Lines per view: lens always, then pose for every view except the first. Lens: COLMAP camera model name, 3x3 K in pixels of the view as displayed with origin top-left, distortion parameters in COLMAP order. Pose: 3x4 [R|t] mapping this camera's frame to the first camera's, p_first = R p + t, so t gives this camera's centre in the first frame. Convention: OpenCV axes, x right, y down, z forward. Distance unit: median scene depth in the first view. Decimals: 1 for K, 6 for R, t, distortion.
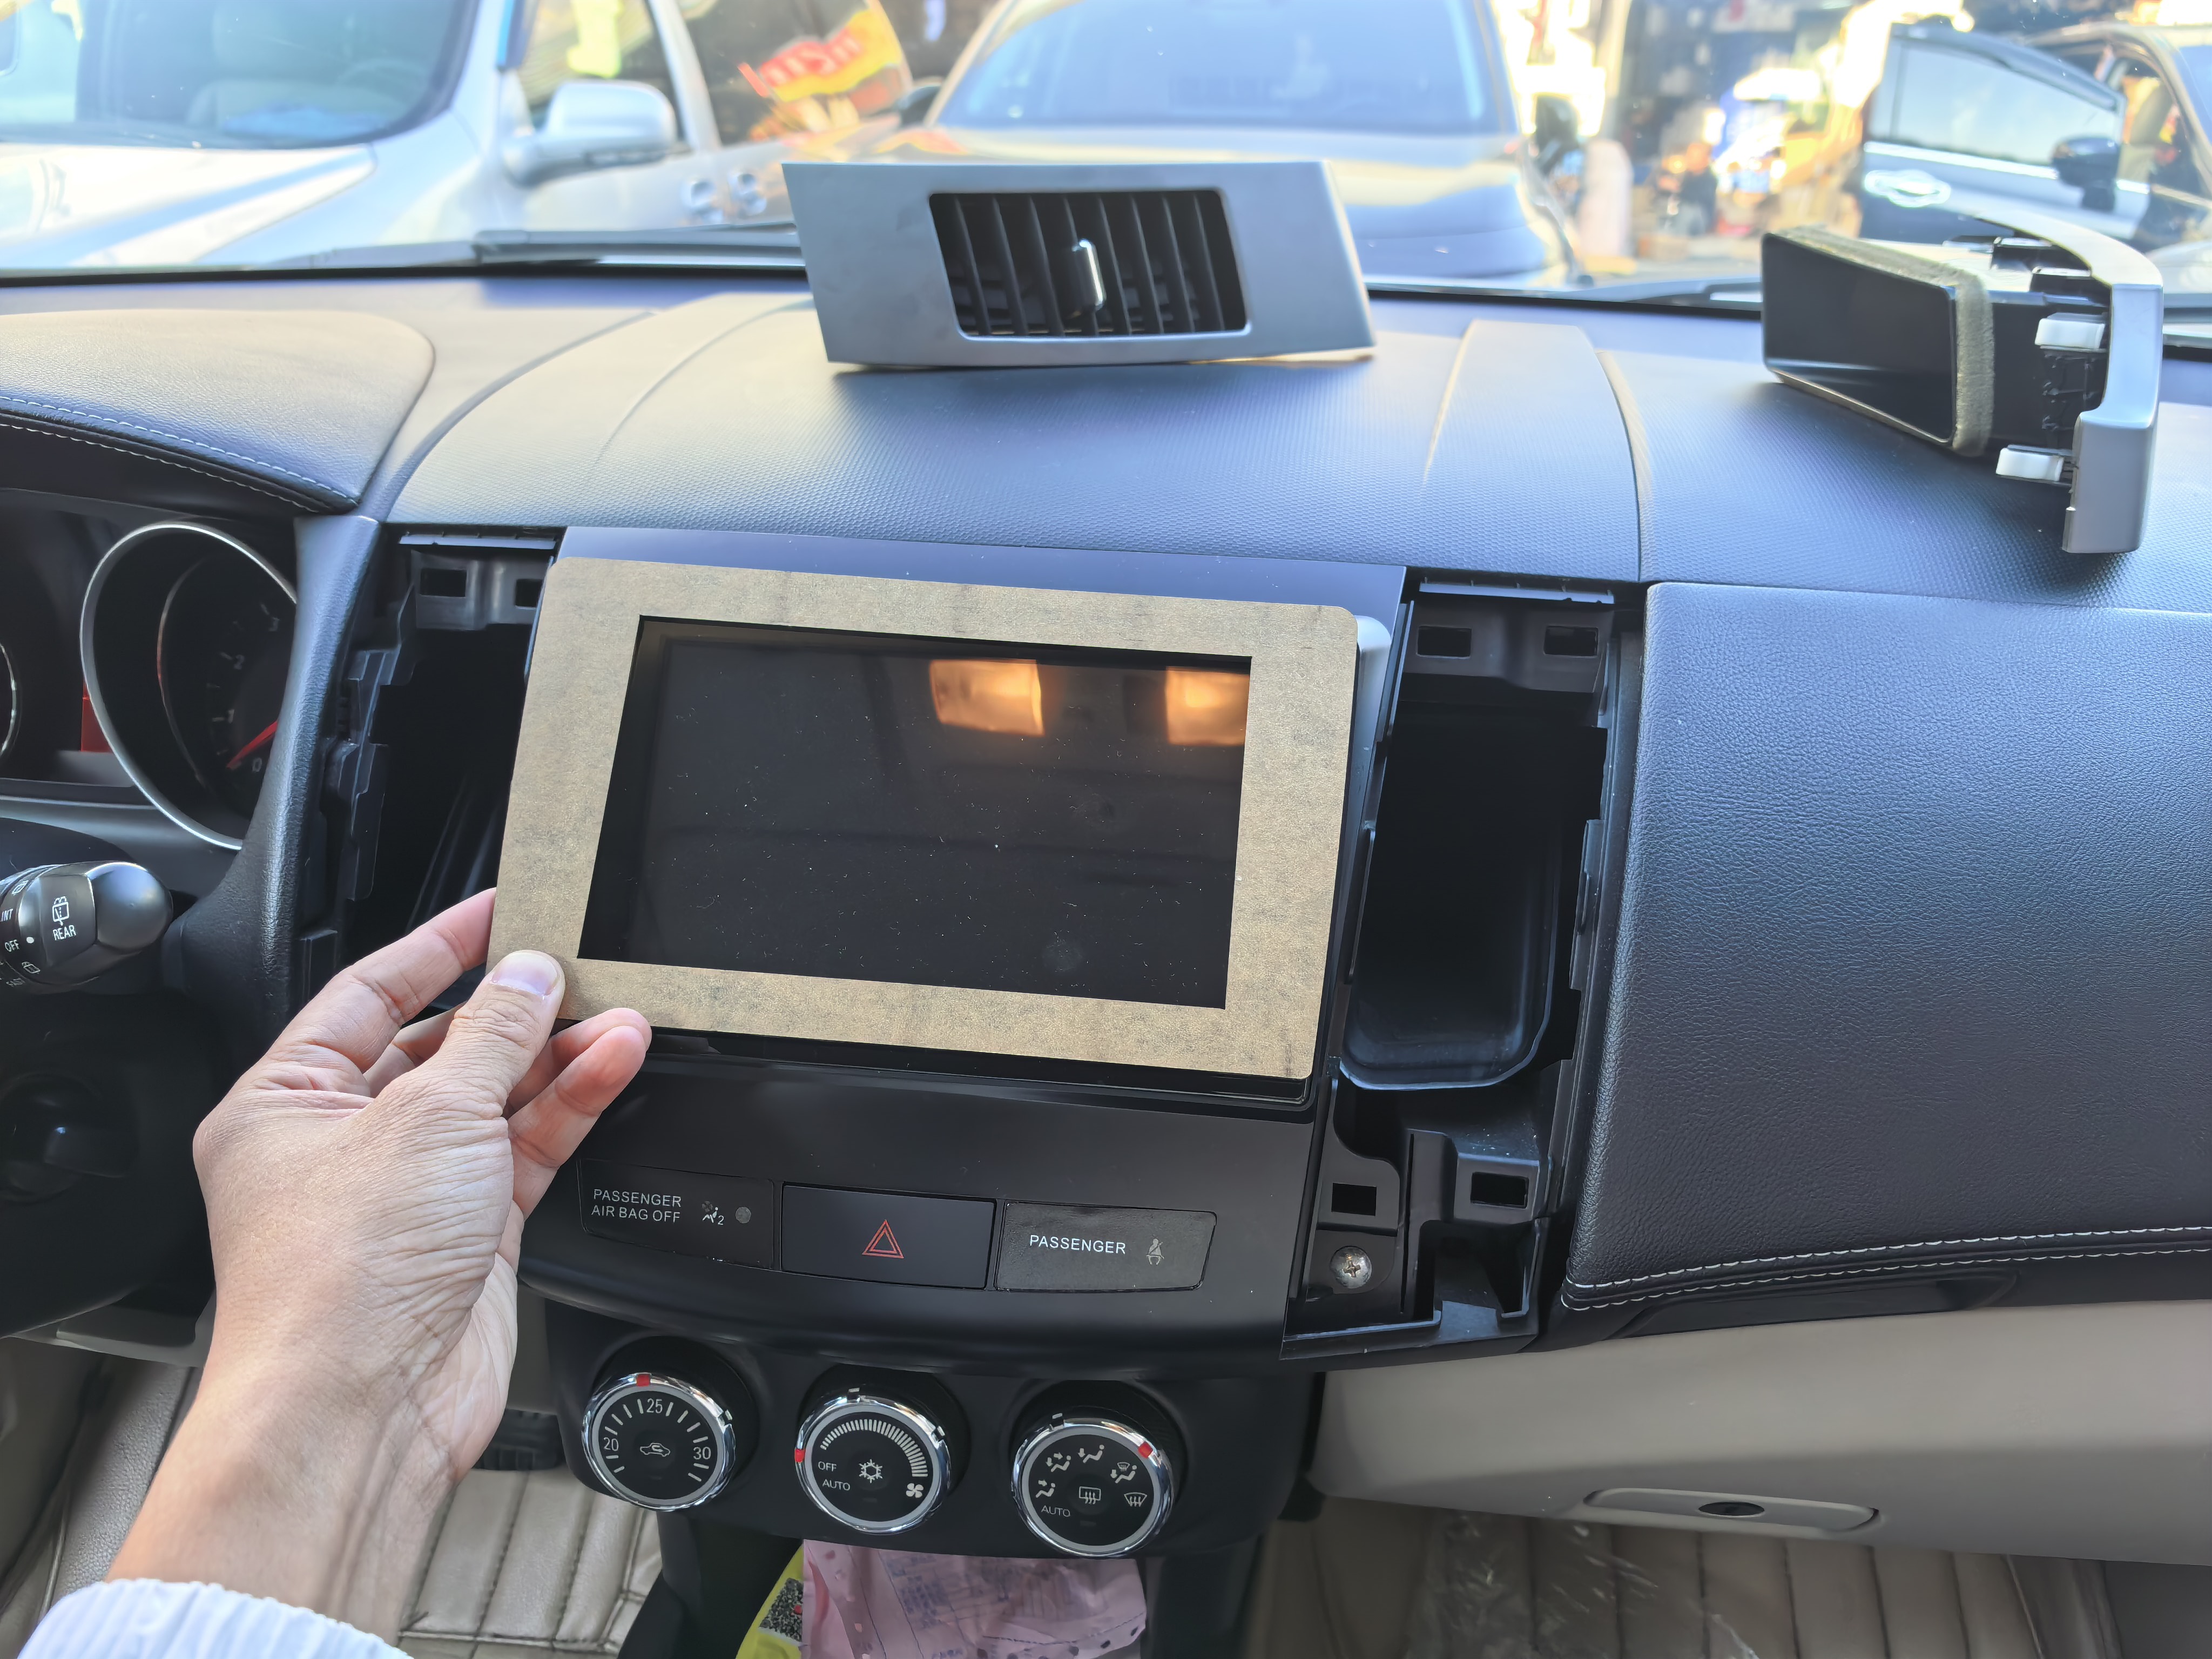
lens RADIAL K [[1687.2, 0, 1118.4], [0, 1687.2, 814.5], [0, 0, 1]] dist [0.048104, -0.064159]
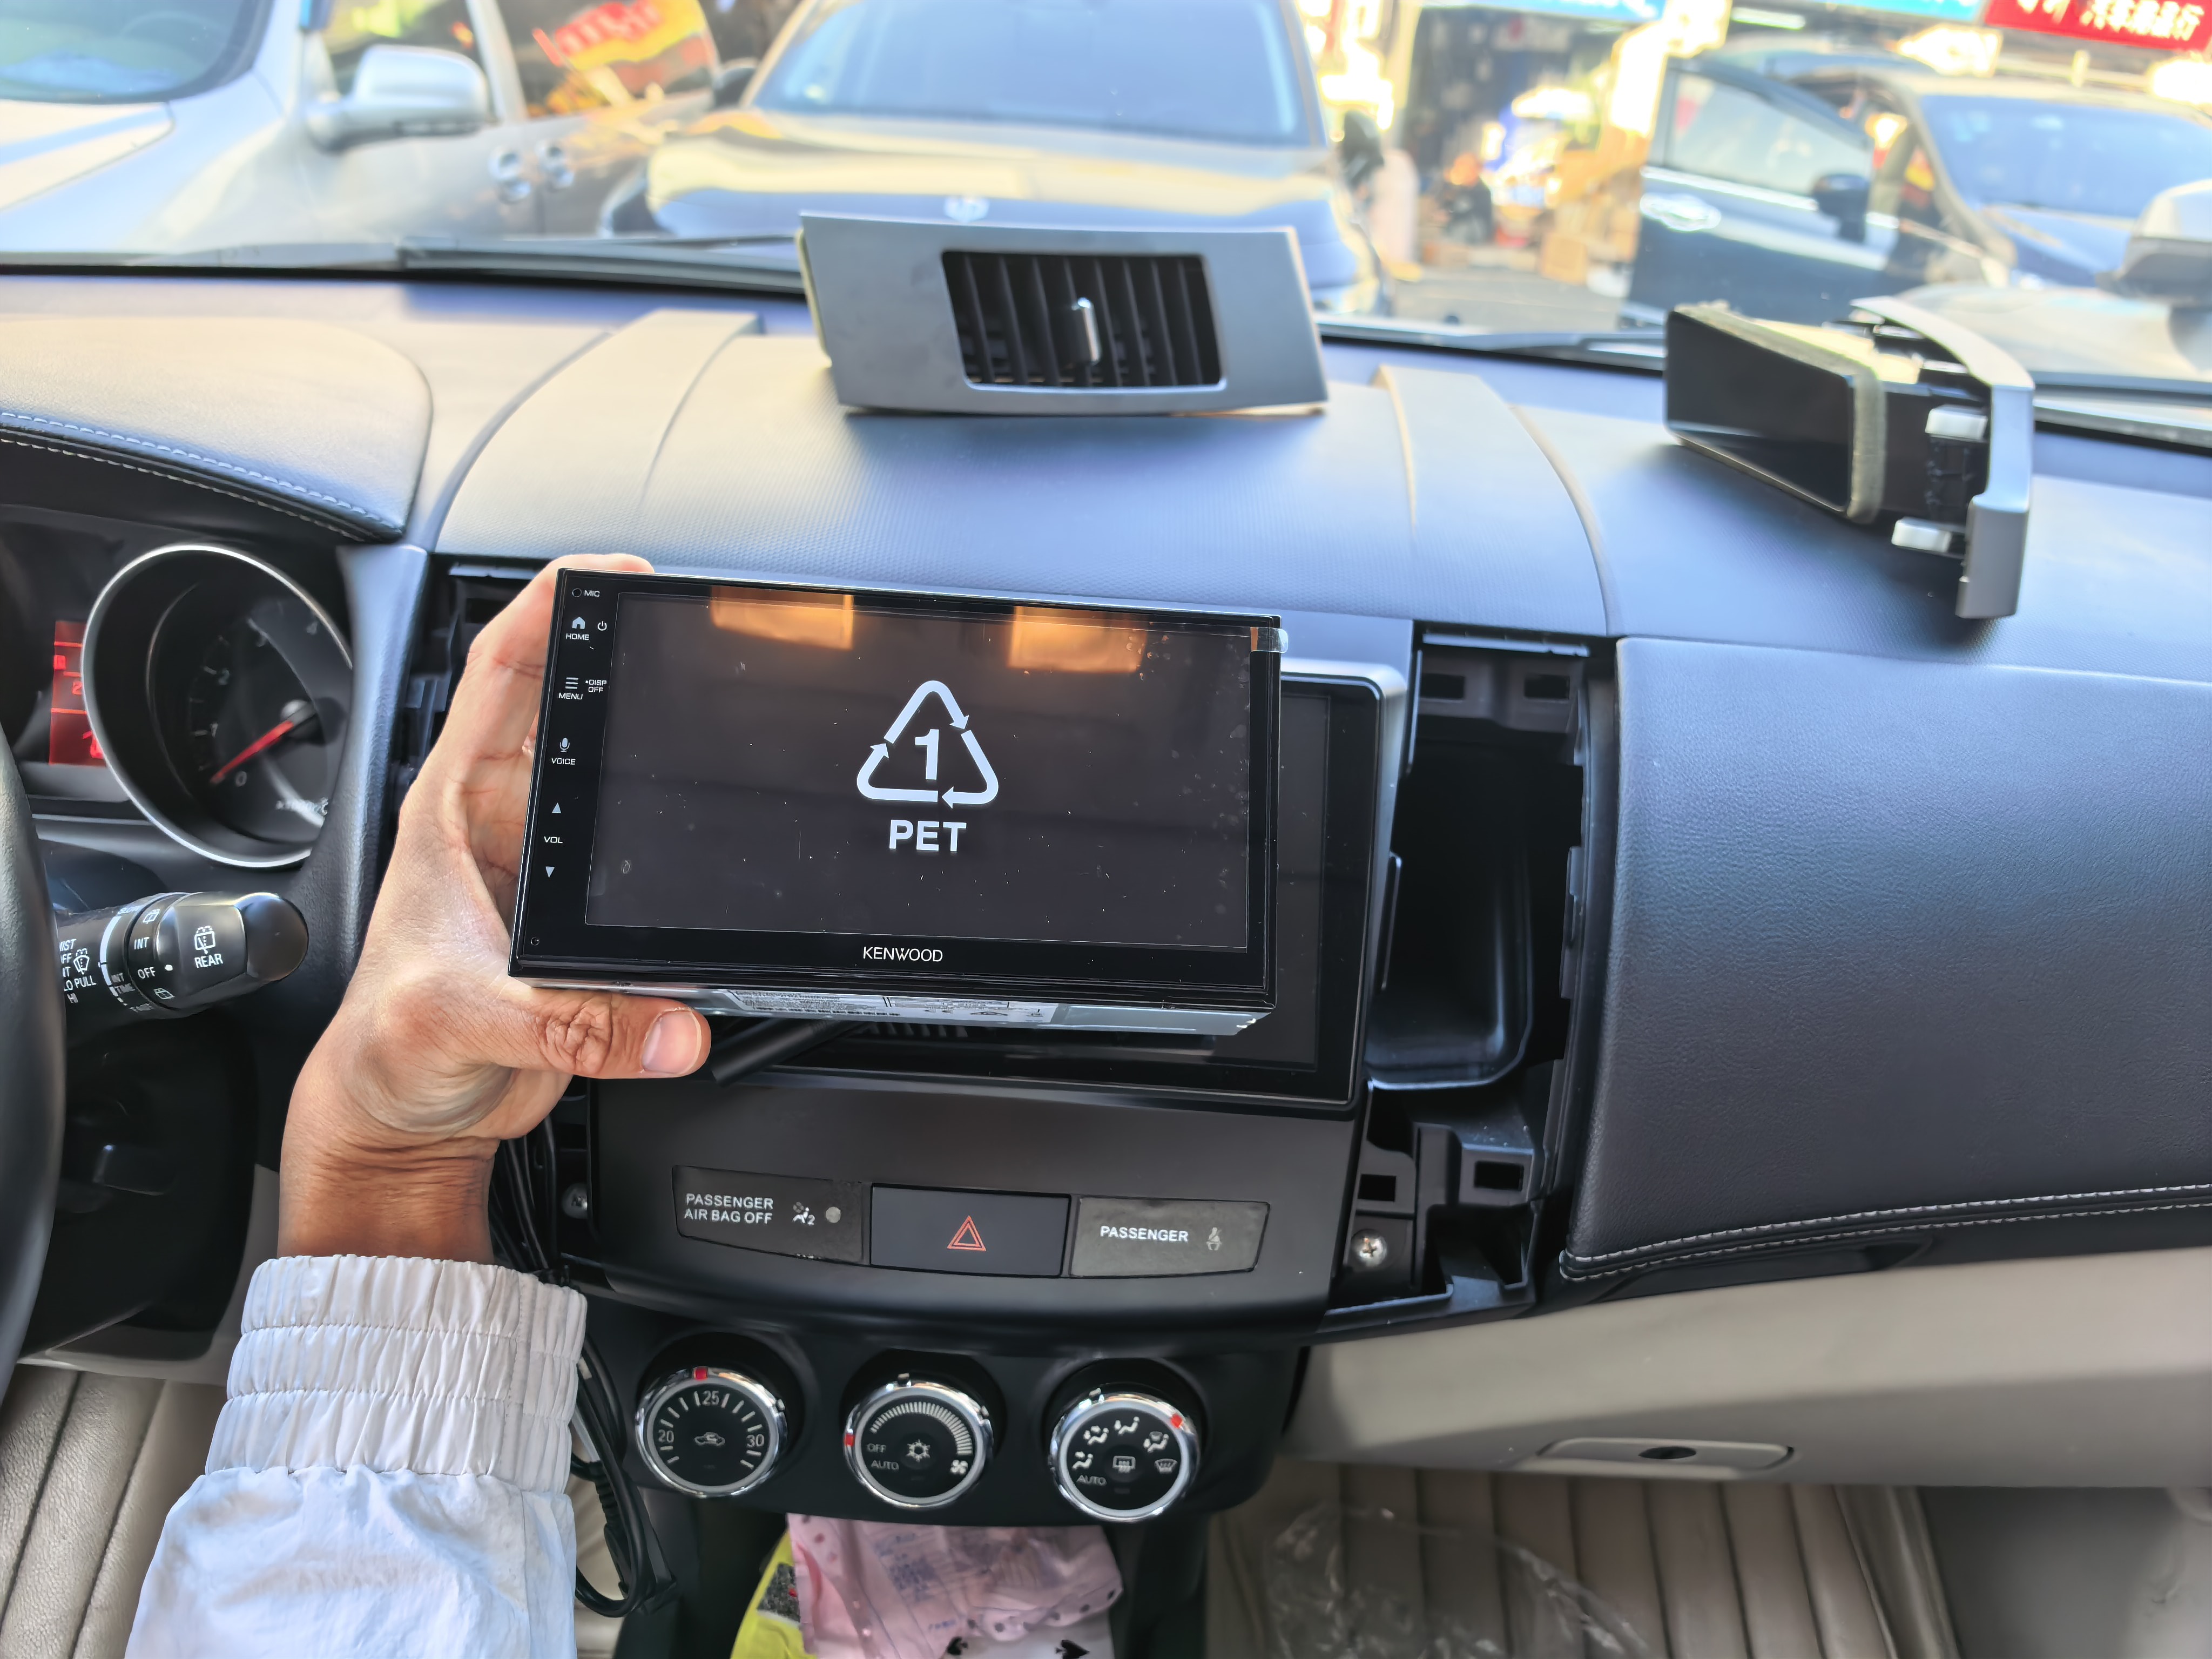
lens RADIAL K [[1687.2, 0, 1124.0], [0, 1687.2, 805.5], [0, 0, 1]] dist [0.048104, -0.064159]
pose [[0.992142, 0.004904, 0.125024, -0.150522], [-0.005031, 0.999987, 0.000703, -0.022495], [-0.125019, -0.001327, 0.992154, -0.079633]]
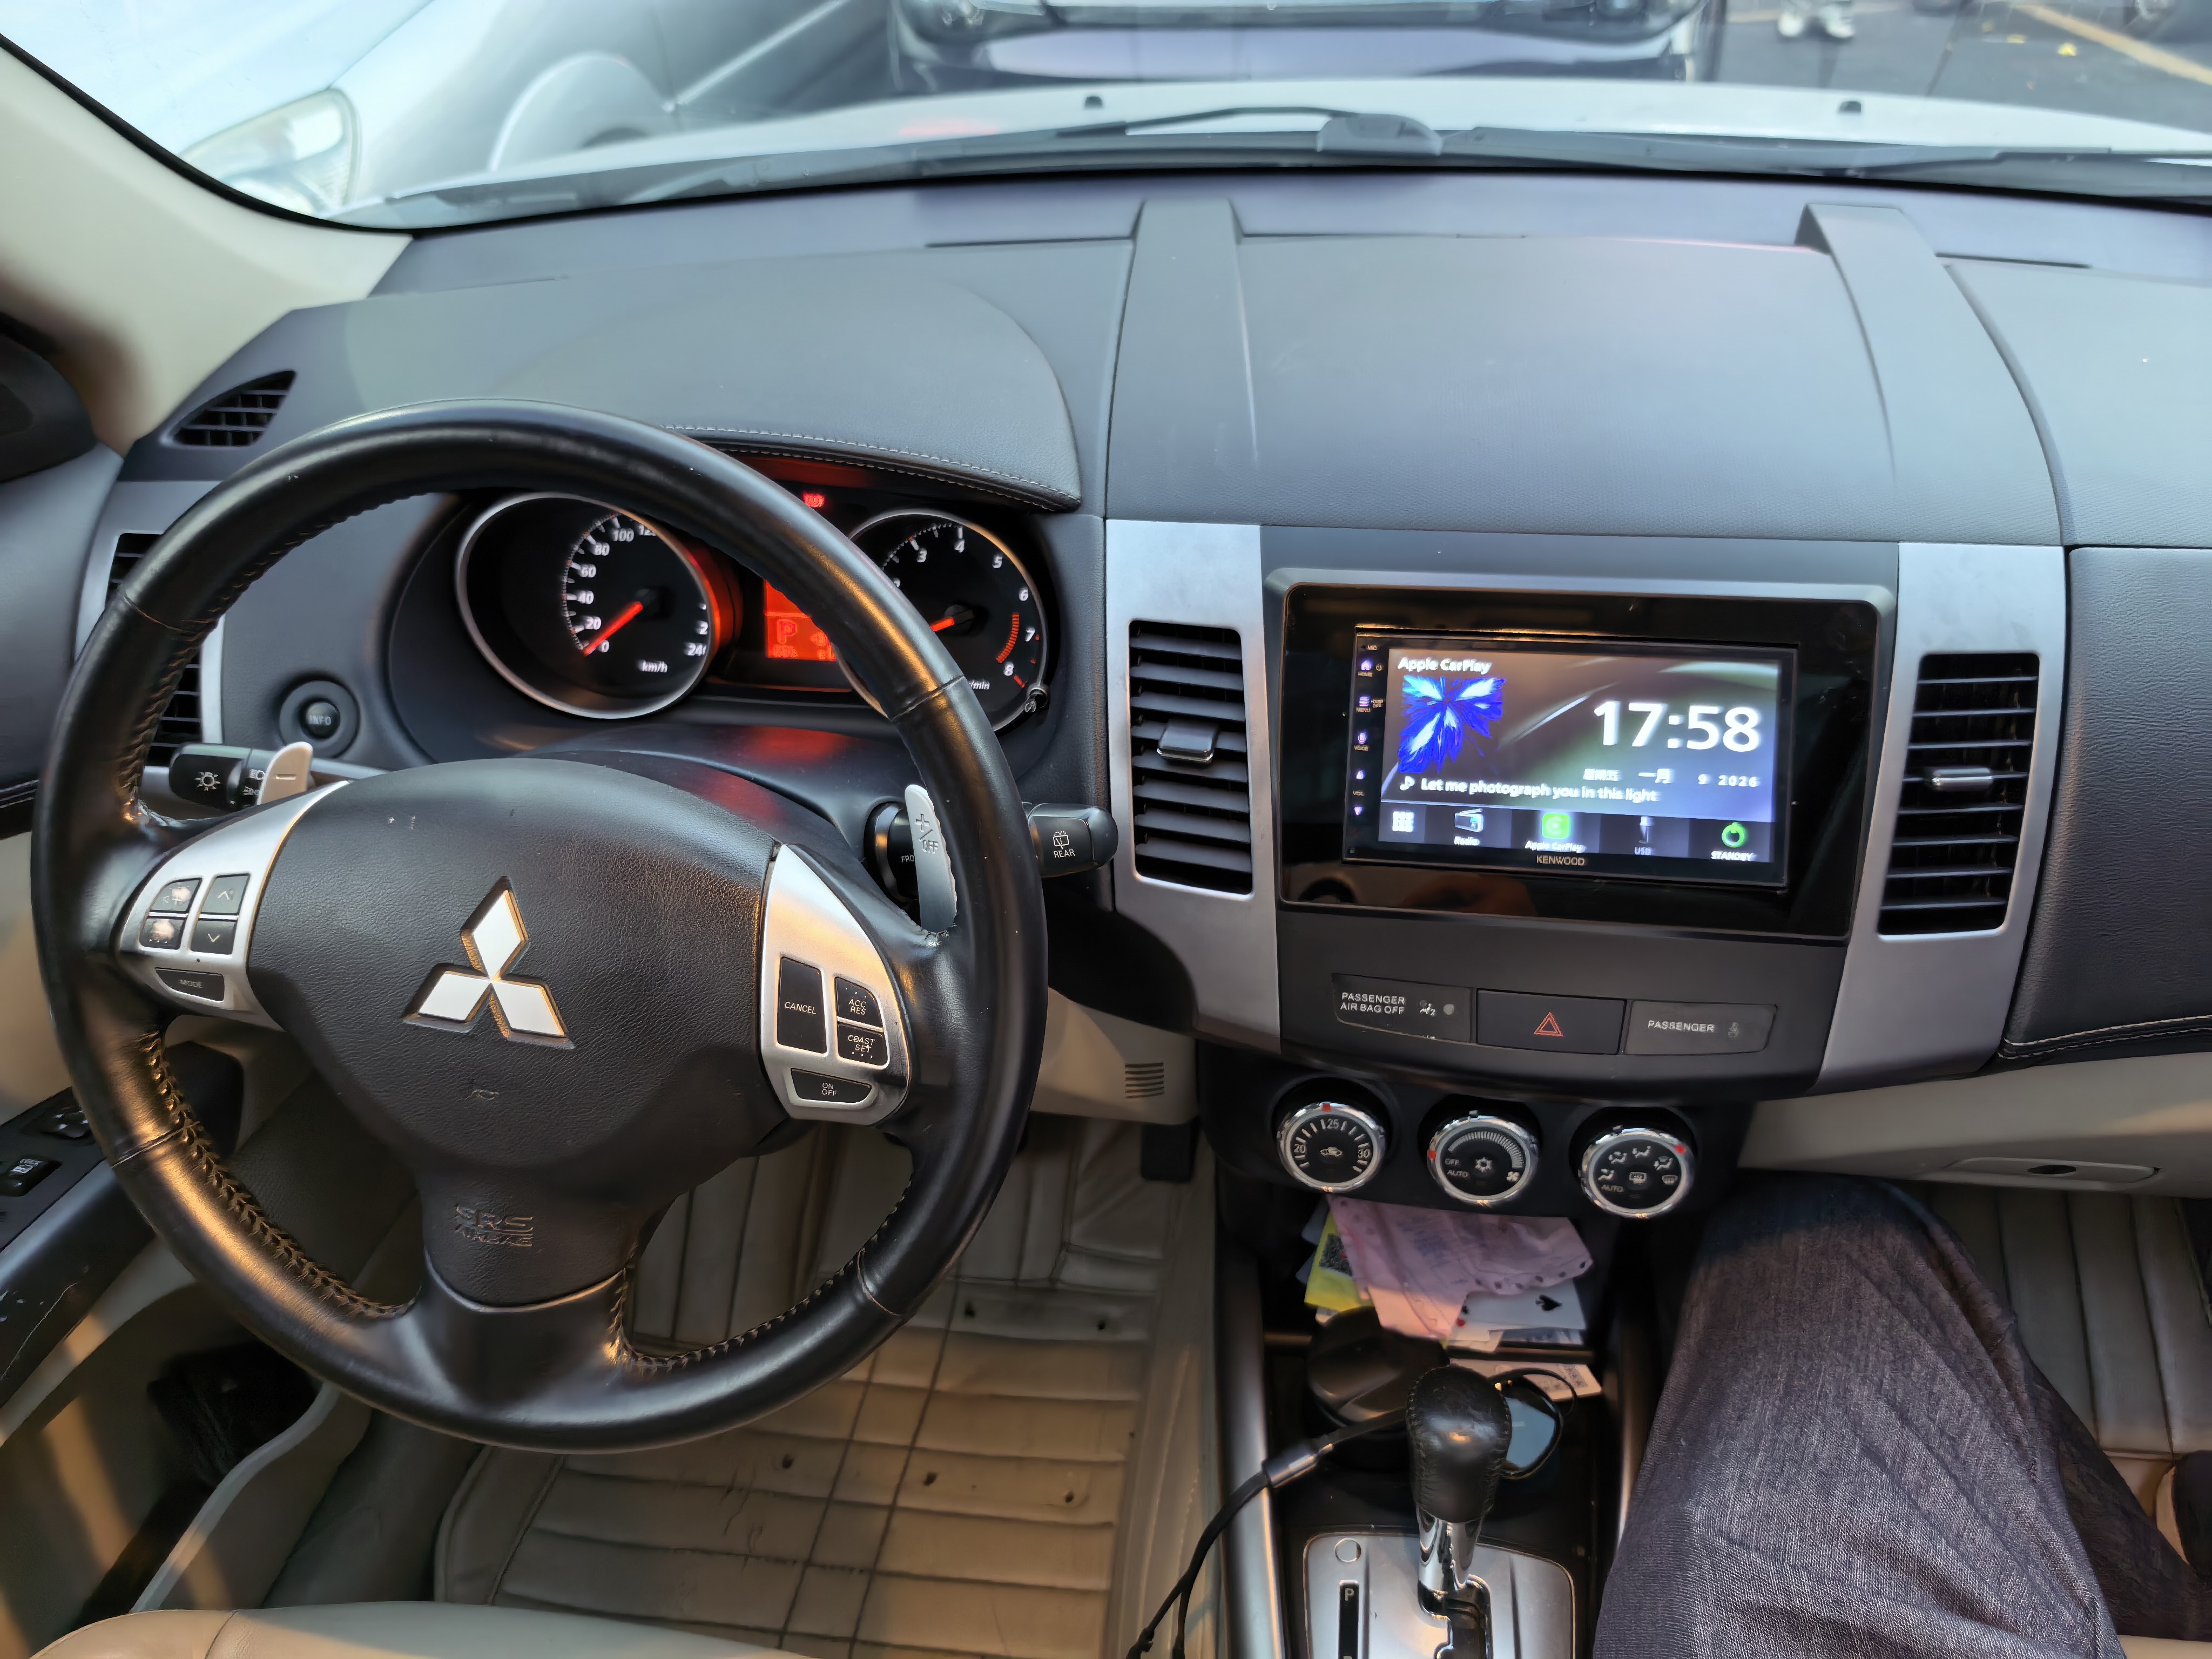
lens RADIAL K [[1687.2, 0, 1122.6], [0, 1687.2, 838.6], [0, 0, 1]] dist [0.048104, -0.064159]
pose [[0.999254, -0.025906, -0.028639, -0.406271], [0.030915, 0.981060, 0.191220, -0.185459], [0.023143, -0.191963, 0.981129, -0.404562]]
